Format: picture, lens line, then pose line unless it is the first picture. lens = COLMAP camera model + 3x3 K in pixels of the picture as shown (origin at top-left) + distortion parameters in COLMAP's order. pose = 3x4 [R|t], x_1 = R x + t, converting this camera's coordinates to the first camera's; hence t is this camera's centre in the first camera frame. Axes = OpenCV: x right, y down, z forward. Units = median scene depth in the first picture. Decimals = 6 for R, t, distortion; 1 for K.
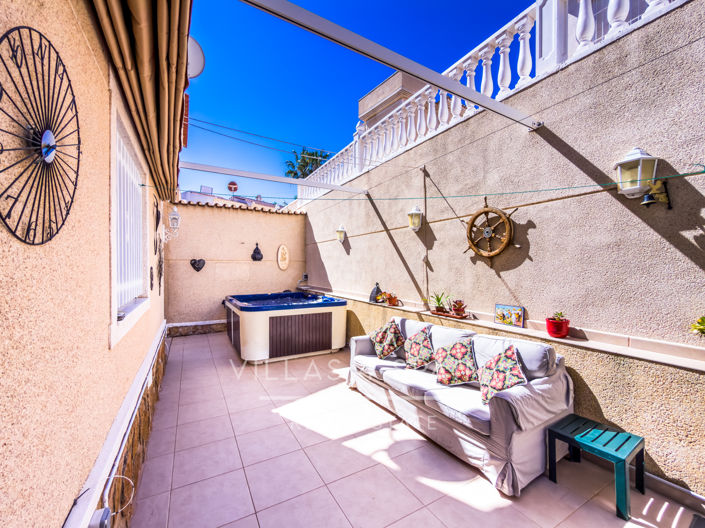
lens RADIAL K [[286.8, 0, 349.3], [0, 286.8, 270.0], [0, 0, 1]] dist [-0.001561, -0.001076]
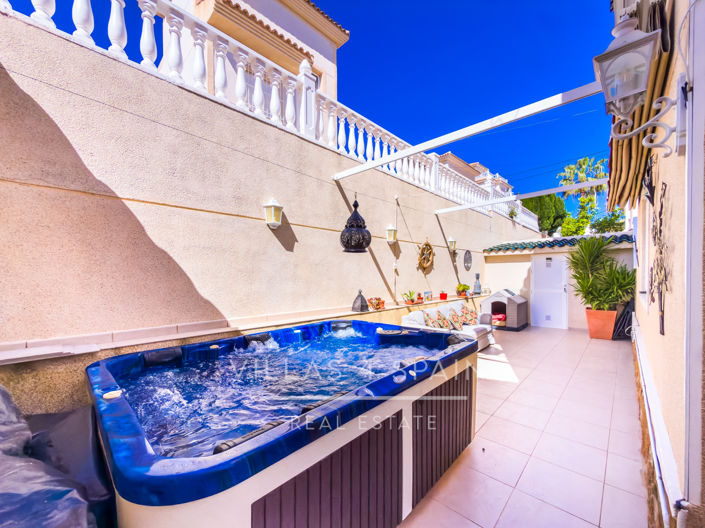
lens RADIAL K [[286.8, 0, 355.0], [0, 286.8, 278.5], [0, 0, 1]] dist [-0.001561, -0.001076]
pose [[-0.303765, -0.003169, 0.952742, -0.618690], [0.018369, 0.999789, 0.009182, -0.001018], [-0.952570, 0.020290, -0.303642, 1.042052]]
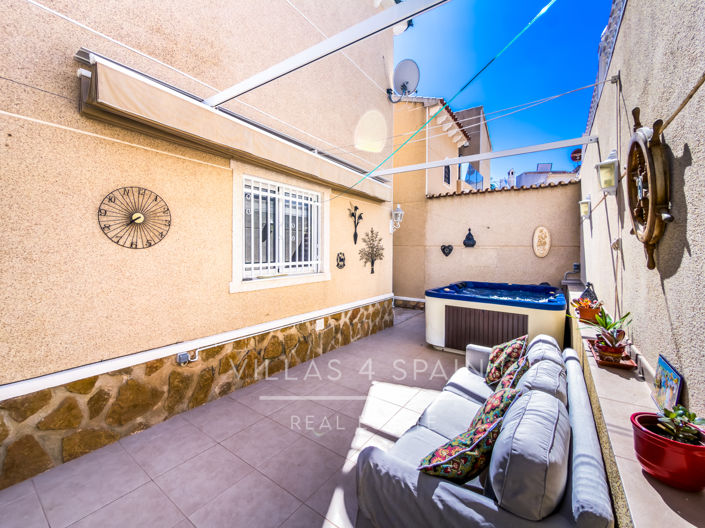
lens RADIAL K [[286.8, 0, 343.8], [0, 286.8, 254.5], [0, 0, 1]] dist [-0.001561, -0.001076]
pose [[0.412996, 0.021502, -0.910479, 0.351802], [-0.017197, 0.999727, 0.015809, -0.014508], [0.910570, 0.009129, 0.413254, 0.206816]]
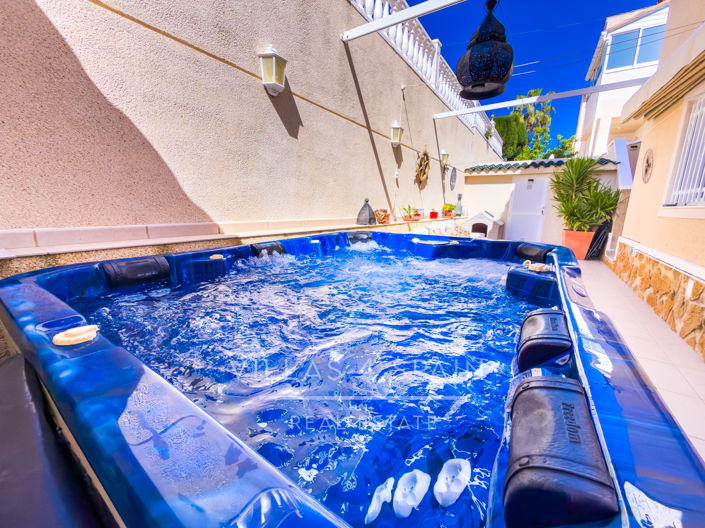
lens RADIAL K [[286.8, 0, 349.6], [0, 286.8, 261.9], [0, 0, 1]] dist [-0.001561, -0.001076]
pose [[-0.457906, -0.177280, 0.871145, -0.456528], [-0.007697, 0.980669, 0.195523, 0.048478], [-0.888967, 0.082826, -0.450419, 1.123158]]
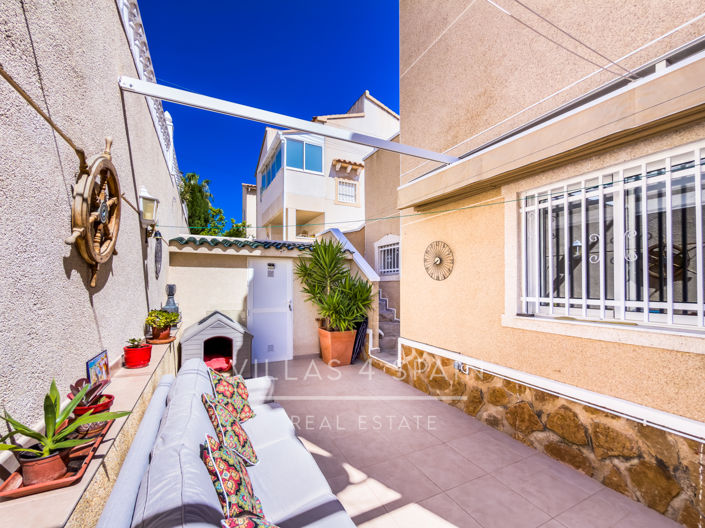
lens RADIAL K [[286.8, 0, 352.3], [0, 286.8, 281.4], [0, 0, 1]] dist [-0.001561, -0.001076]
pose [[-0.999471, 0.000200, 0.032511, 0.035365], [0.000217, 1.000000, 0.000497, -0.009515], [-0.032511, 0.000504, -0.999471, 0.740162]]
